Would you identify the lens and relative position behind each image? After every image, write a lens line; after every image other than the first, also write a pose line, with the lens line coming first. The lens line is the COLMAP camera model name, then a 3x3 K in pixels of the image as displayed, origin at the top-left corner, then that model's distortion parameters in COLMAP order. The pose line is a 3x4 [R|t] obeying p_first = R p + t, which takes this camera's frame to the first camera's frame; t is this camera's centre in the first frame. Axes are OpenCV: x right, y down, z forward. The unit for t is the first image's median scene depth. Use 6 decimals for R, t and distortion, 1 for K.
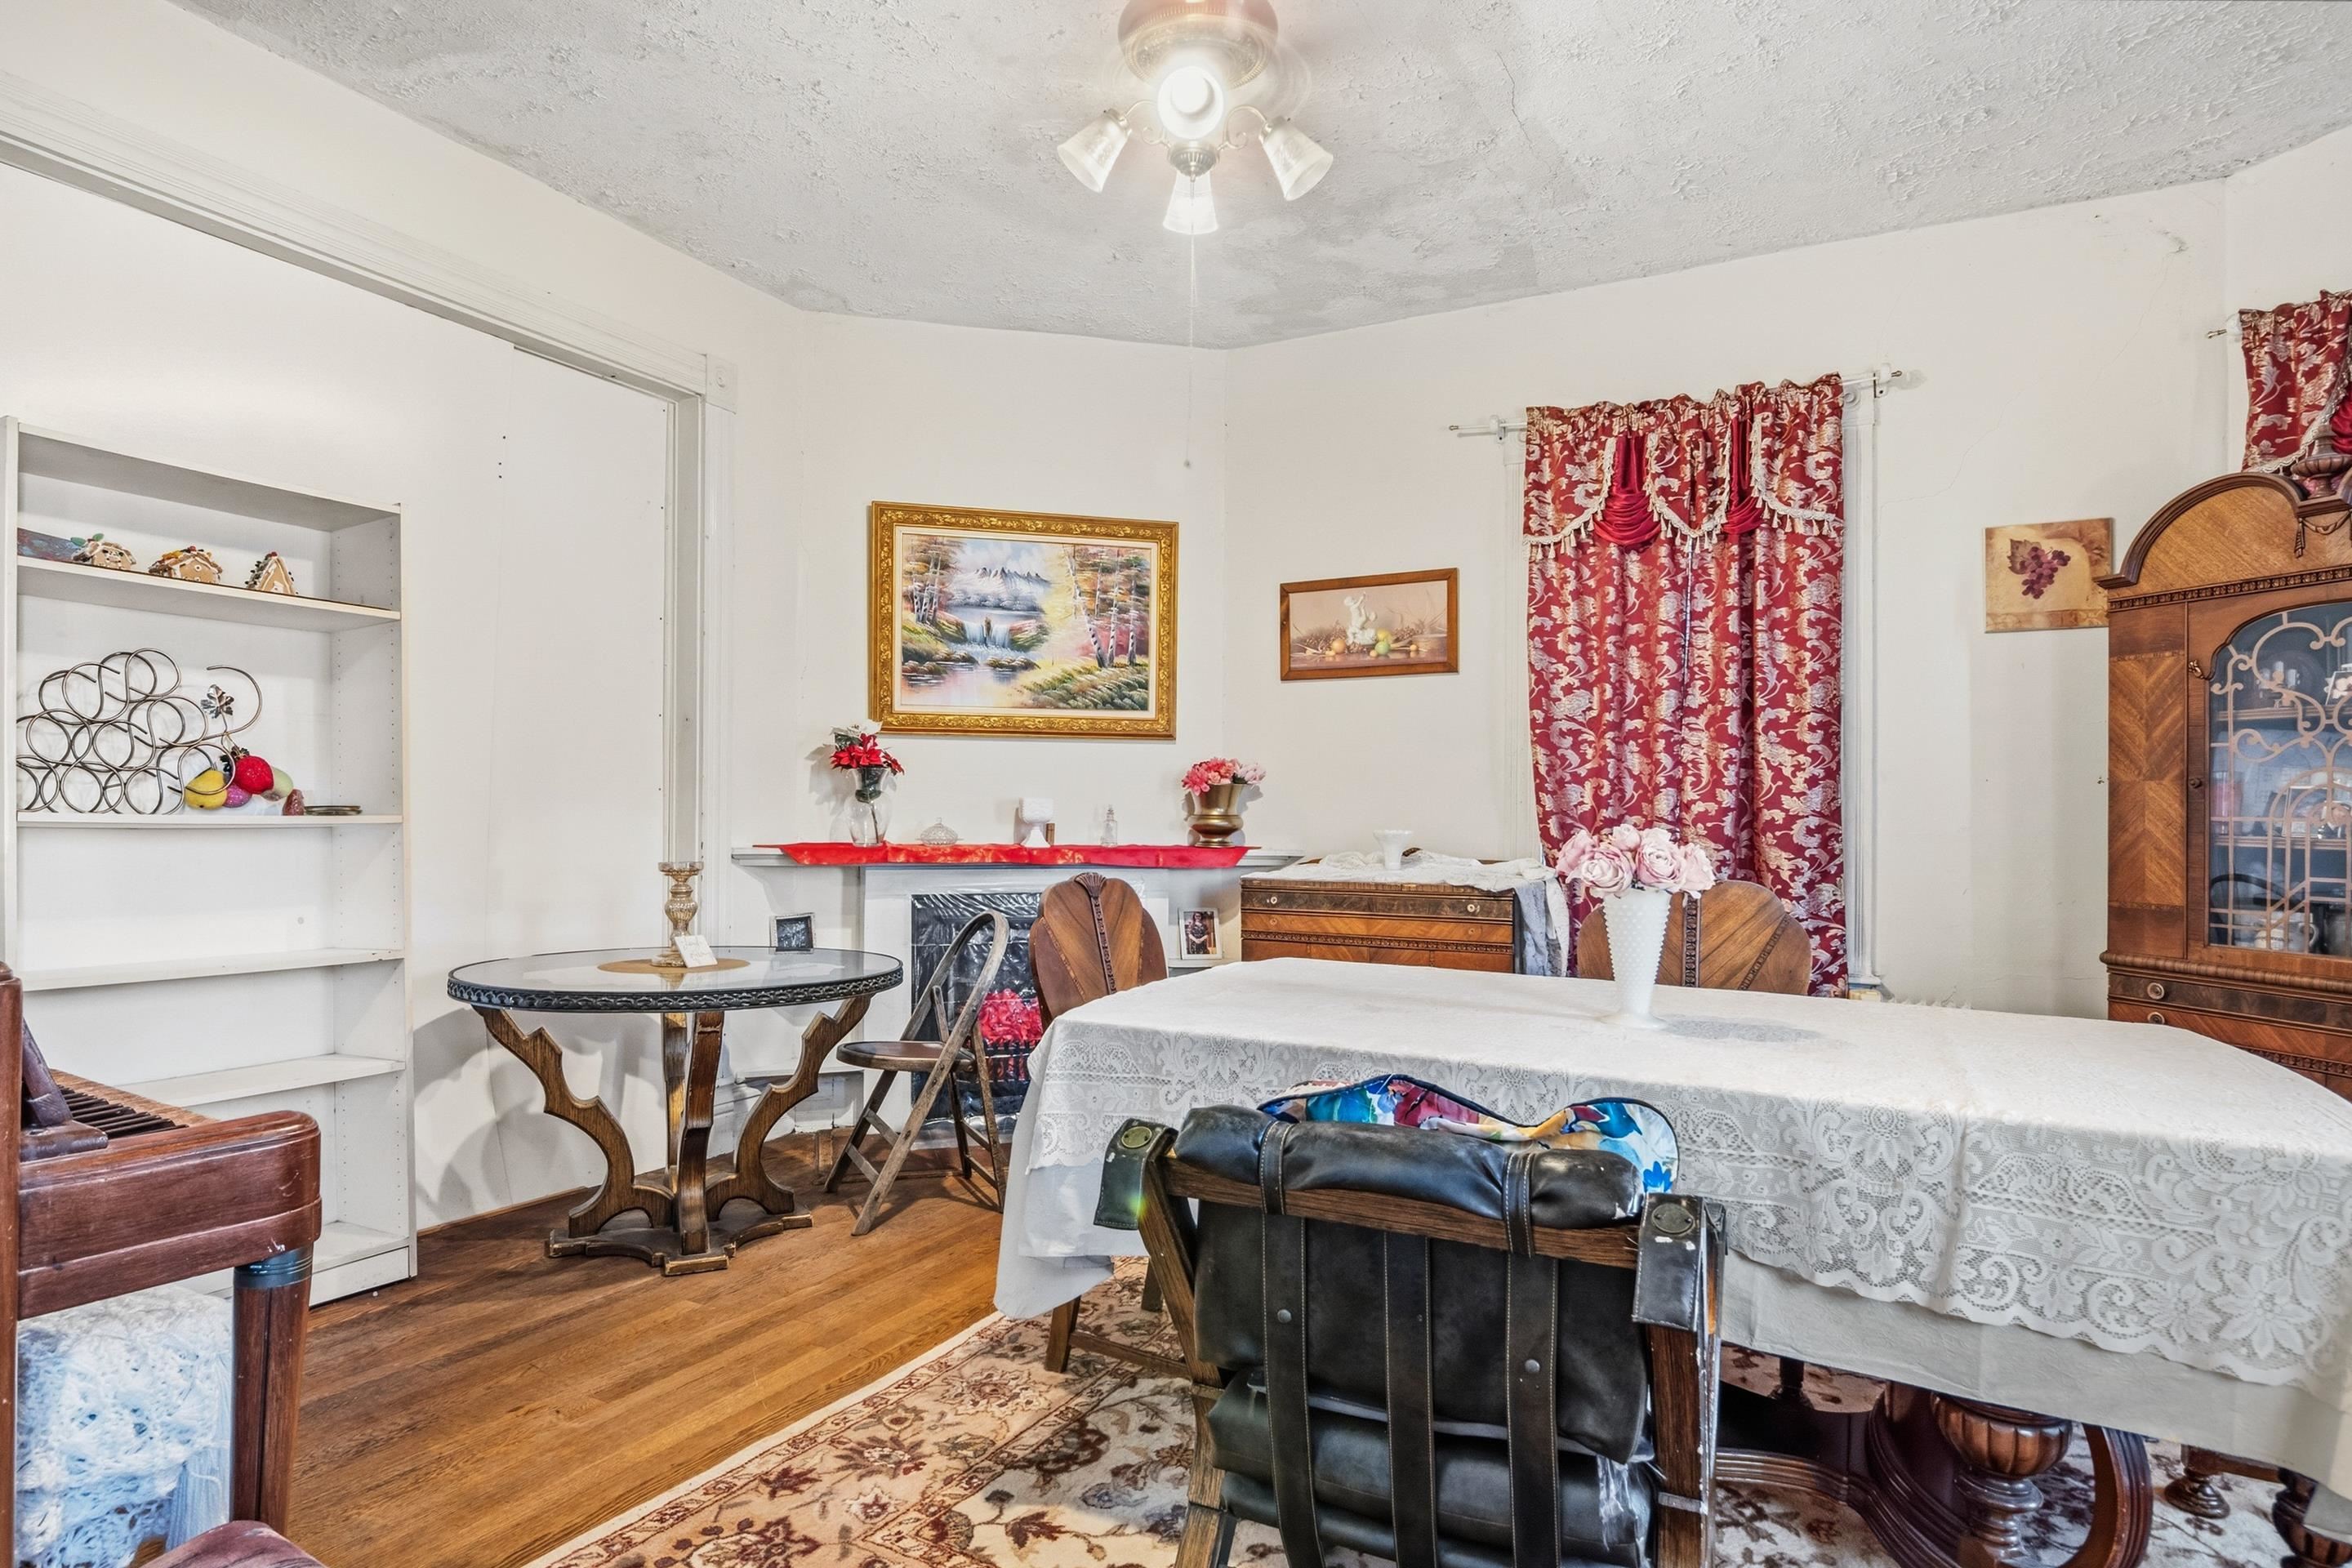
lens RADIAL K [[1259.4, 0, 1169.2], [0, 1259.4, 793.6], [0, 0, 1]] dist [0.004664, 0.000450]
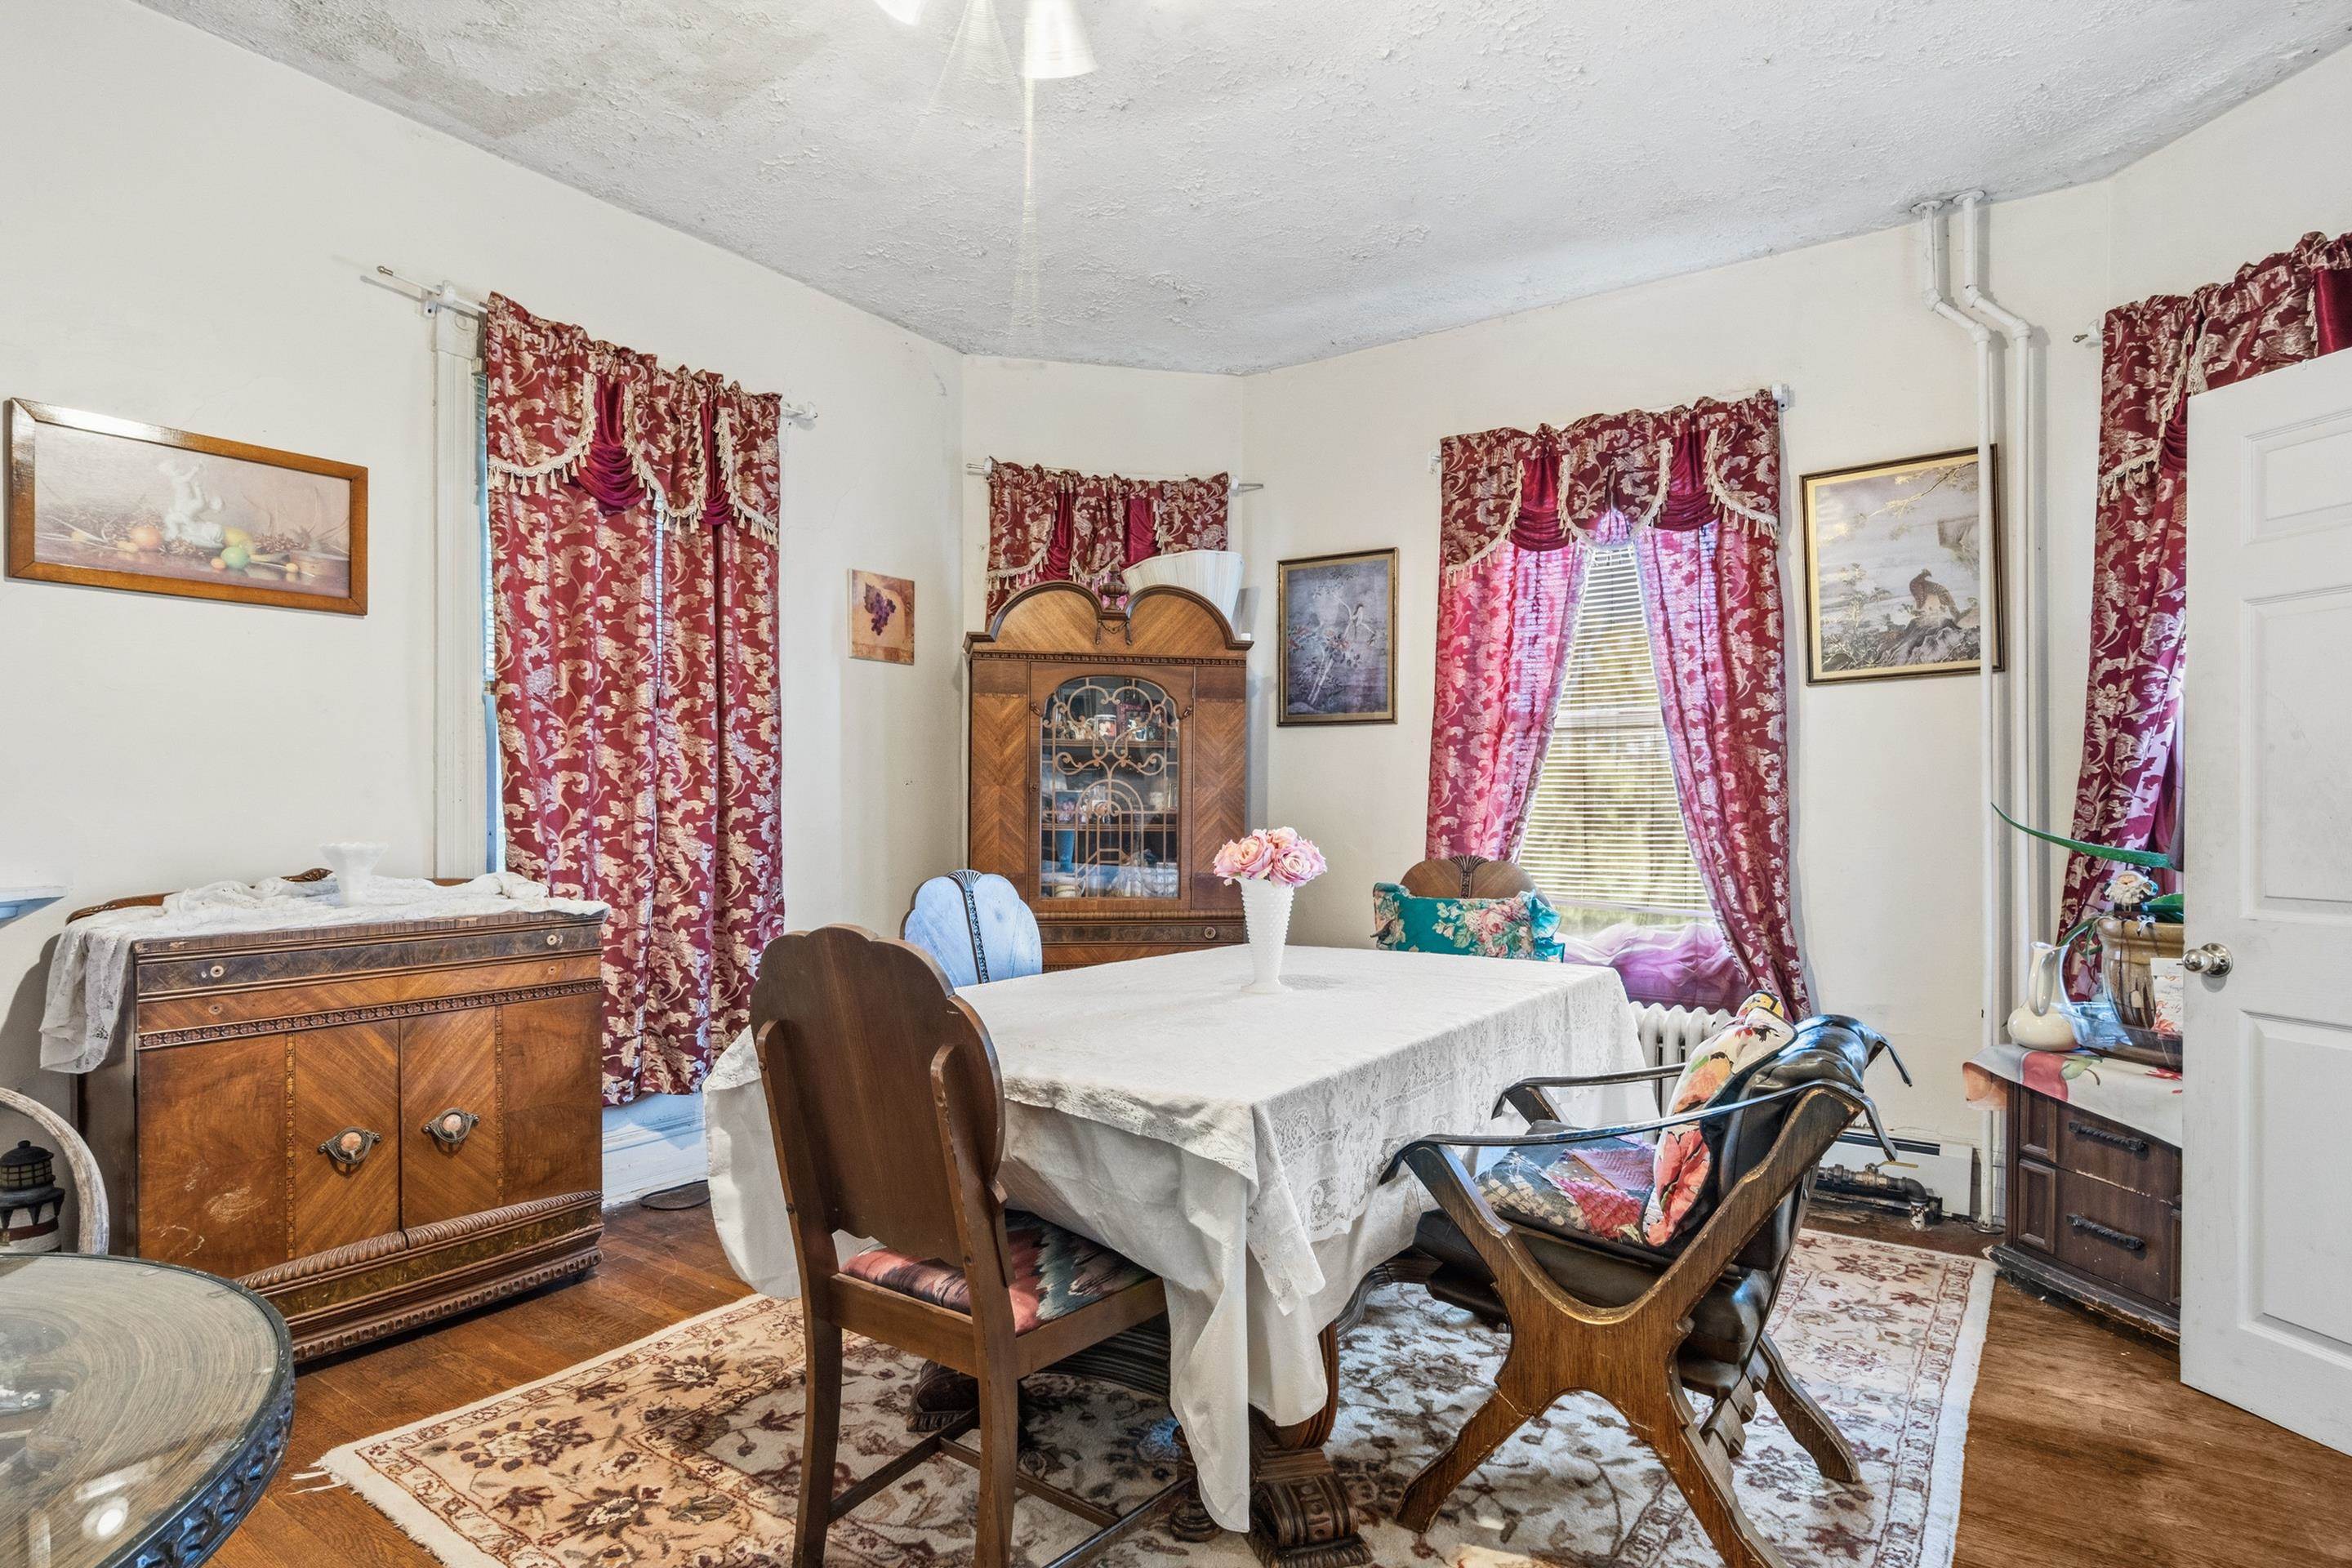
lens RADIAL K [[1259.4, 0, 1168.4], [0, 1259.4, 792.9], [0, 0, 1]] dist [0.004664, 0.000450]
pose [[0.128374, 0.000710, 0.991726, -0.456234], [-0.014579, 0.999893, 0.001172, -0.005004], [-0.991619, -0.014608, 0.128371, 0.509152]]
